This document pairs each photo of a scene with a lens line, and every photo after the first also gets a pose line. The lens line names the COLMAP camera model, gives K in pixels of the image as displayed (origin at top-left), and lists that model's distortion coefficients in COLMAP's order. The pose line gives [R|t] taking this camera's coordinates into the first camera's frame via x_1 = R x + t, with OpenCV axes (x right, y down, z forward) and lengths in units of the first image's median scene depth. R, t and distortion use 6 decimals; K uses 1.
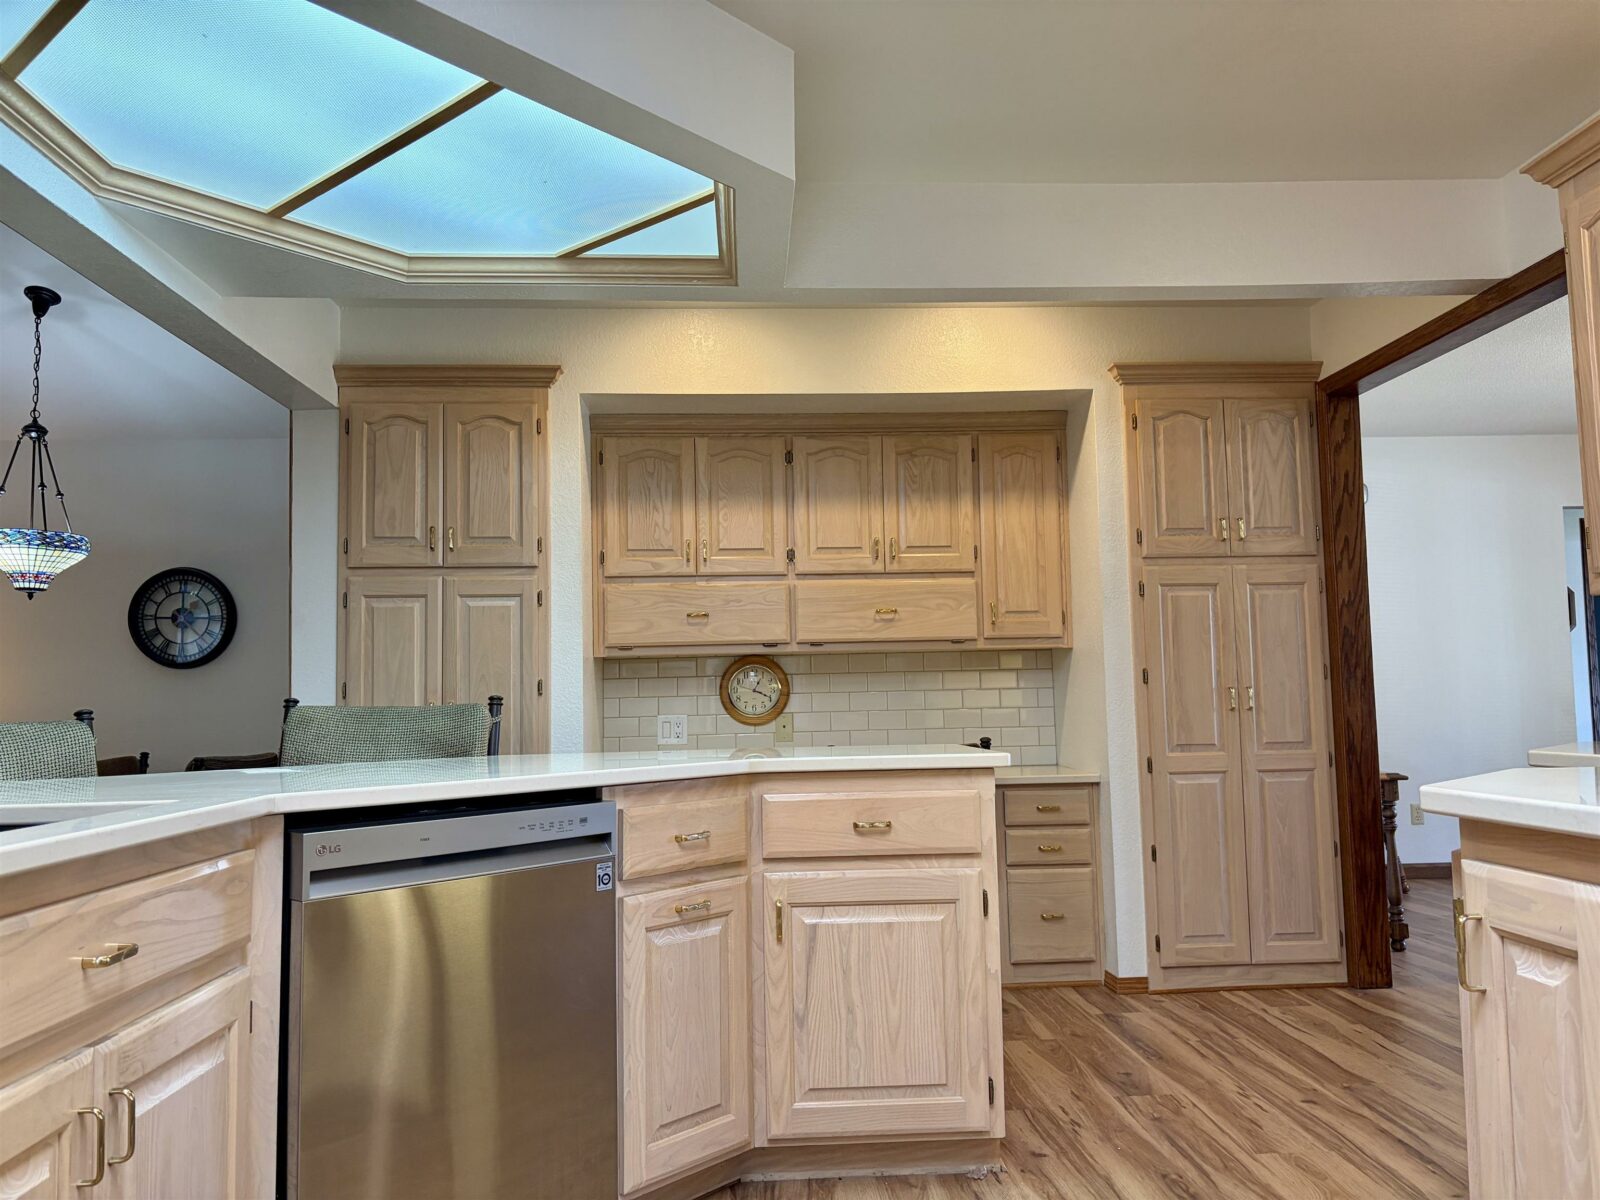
lens RADIAL K [[1201.7, 0, 803.2], [0, 1201.7, 614.5], [0, 0, 1]] dist [0.043120, -0.057085]
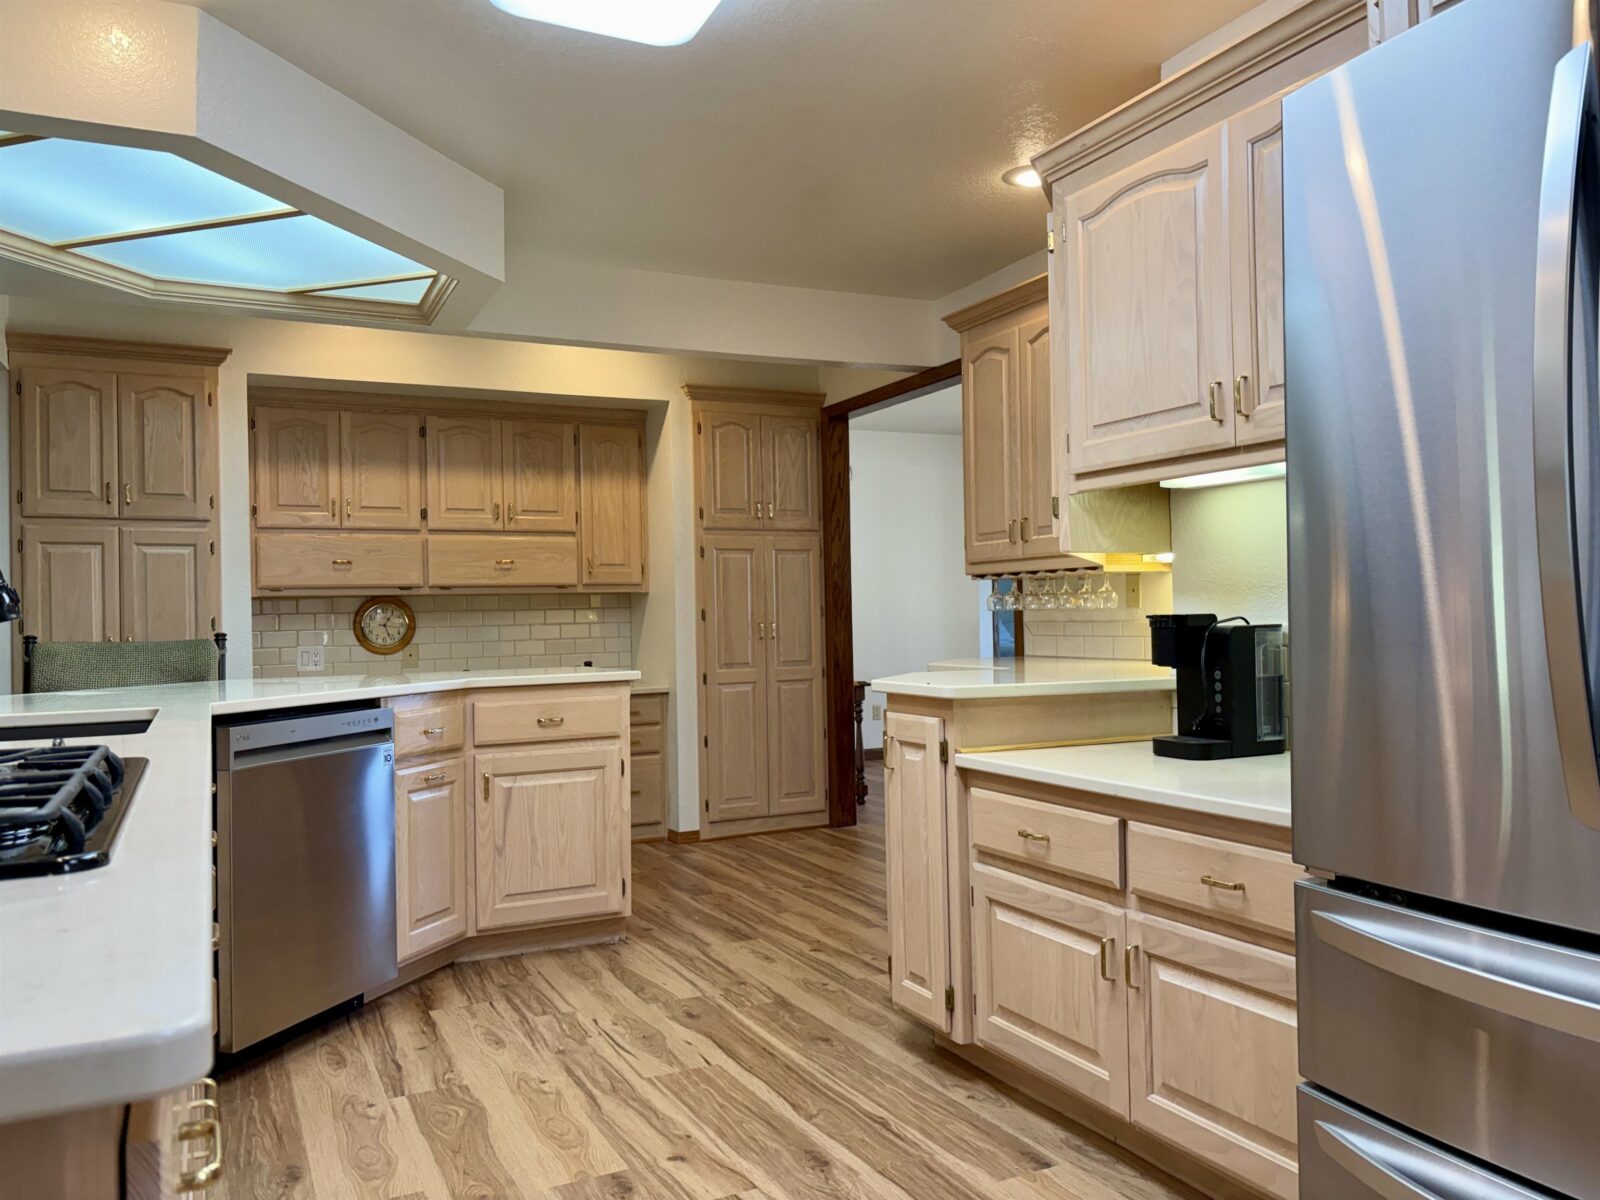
lens RADIAL K [[1201.7, 0, 816.1], [0, 1201.7, 603.4], [0, 0, 1]] dist [0.043120, -0.057085]
pose [[0.916384, 0.005991, 0.400255, -0.152349], [-0.027979, 0.998401, 0.049116, -0.033884], [-0.399321, -0.056208, 0.915087, -0.317002]]
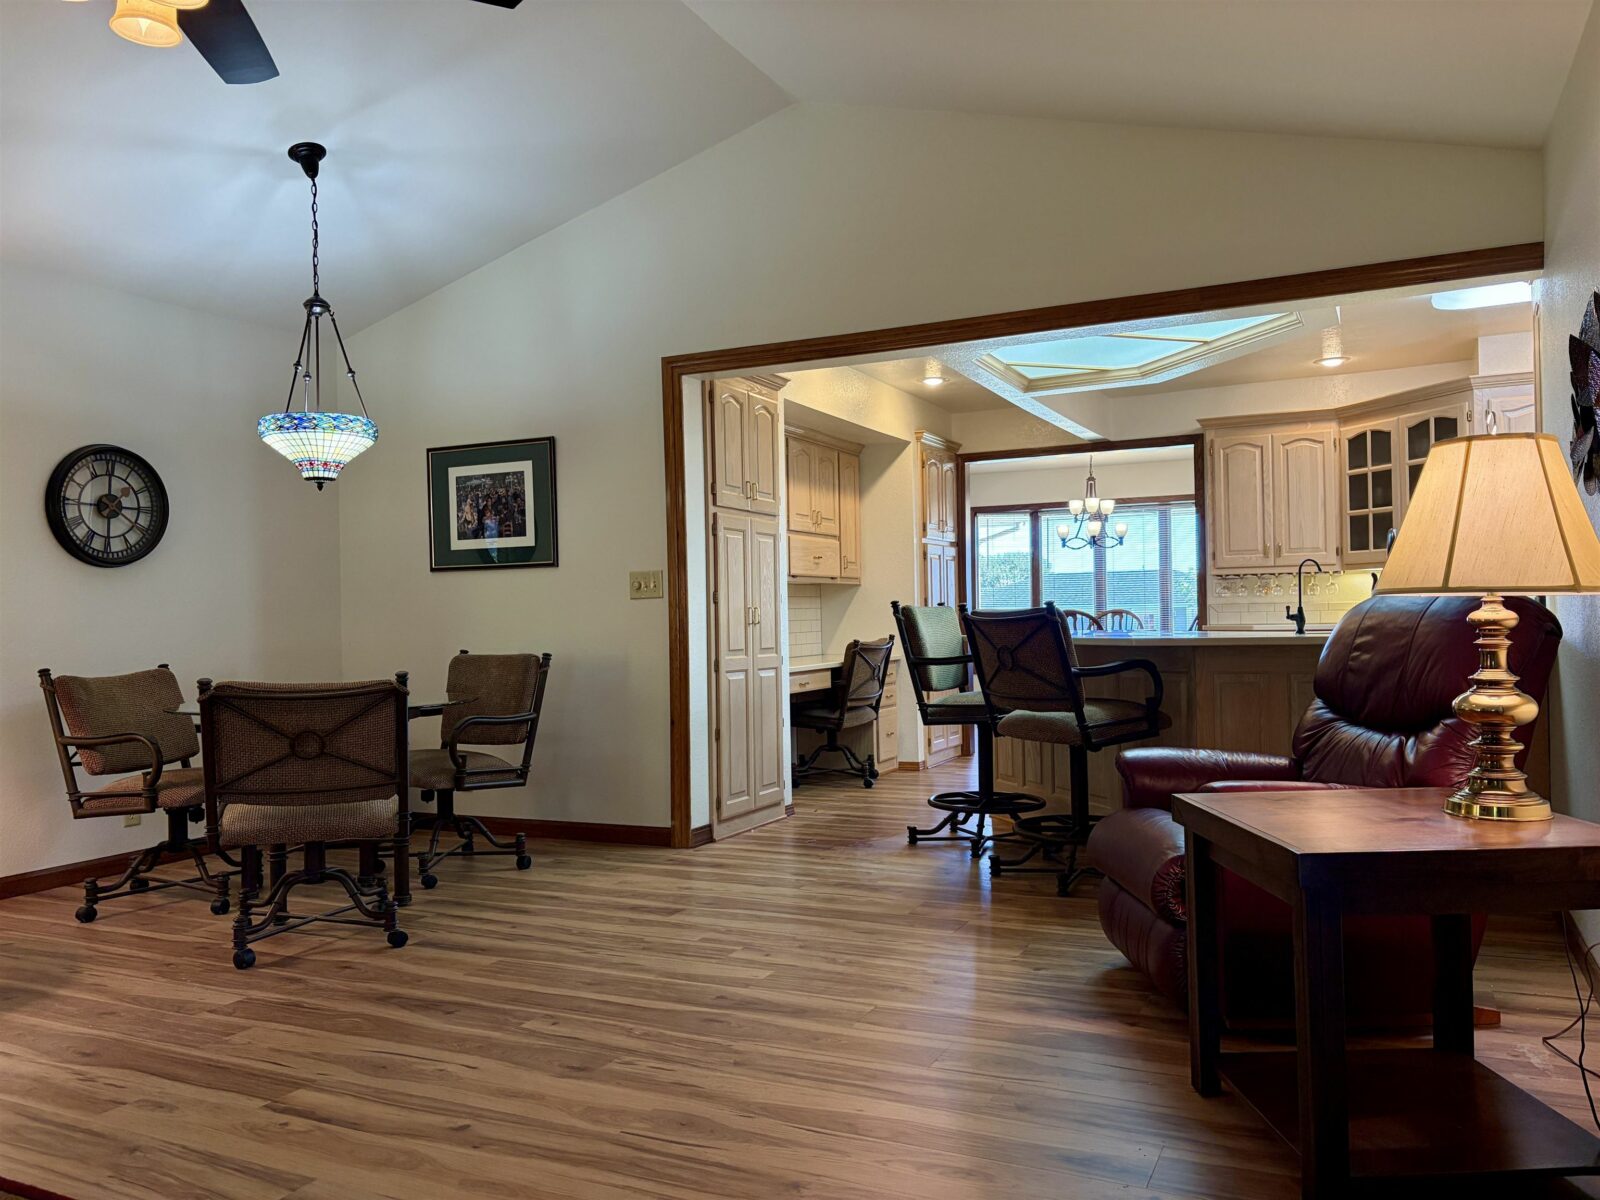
lens RADIAL K [[1201.7, 0, 792.9], [0, 1201.7, 612.6], [0, 0, 1]] dist [0.043120, -0.057085]
pose [[0.496528, 0.018067, 0.867833, -1.486183], [-0.054839, 0.998439, 0.010590, 0.061451], [-0.866287, -0.052849, 0.496743, 0.264687]]
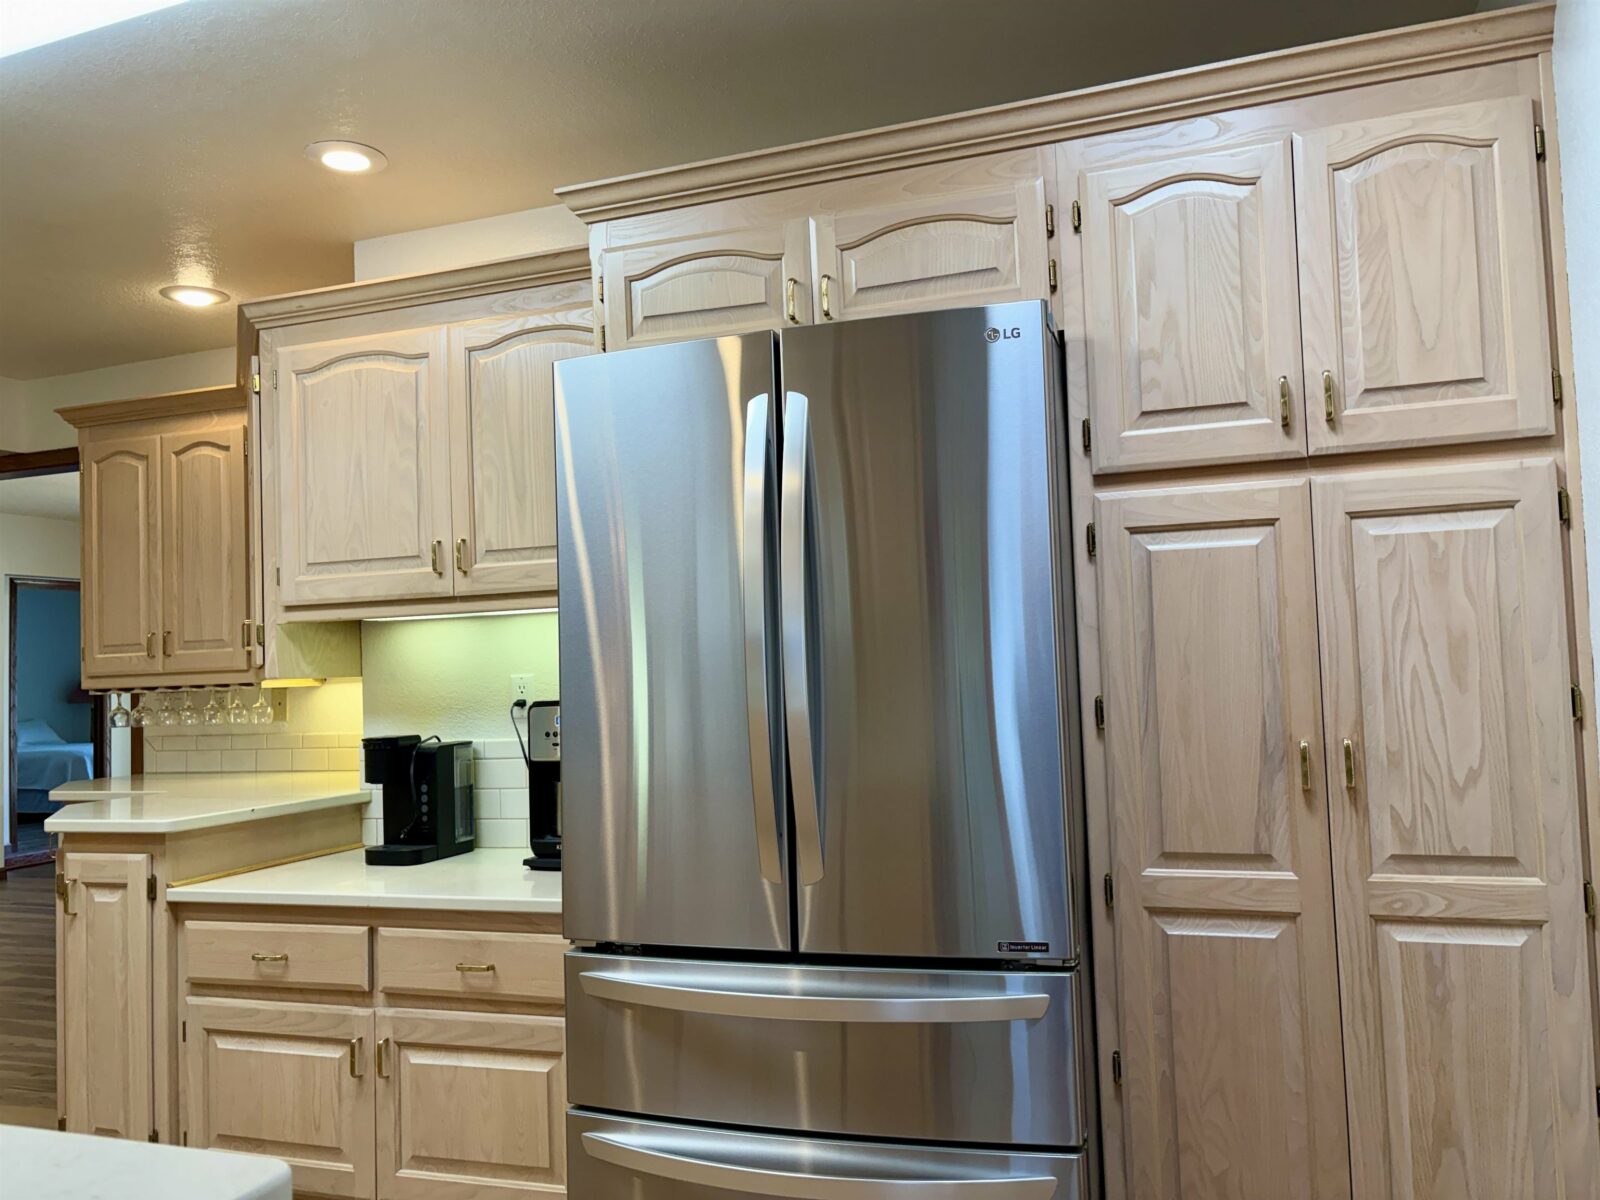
lens RADIAL K [[1201.7, 0, 800.2], [0, 1201.7, 612.4], [0, 0, 1]] dist [0.043120, -0.057085]
pose [[0.381004, 0.049622, 0.923241, -0.300103], [-0.037872, 0.998558, -0.038041, -0.058431], [-0.923797, -0.020471, 0.382334, -0.310337]]
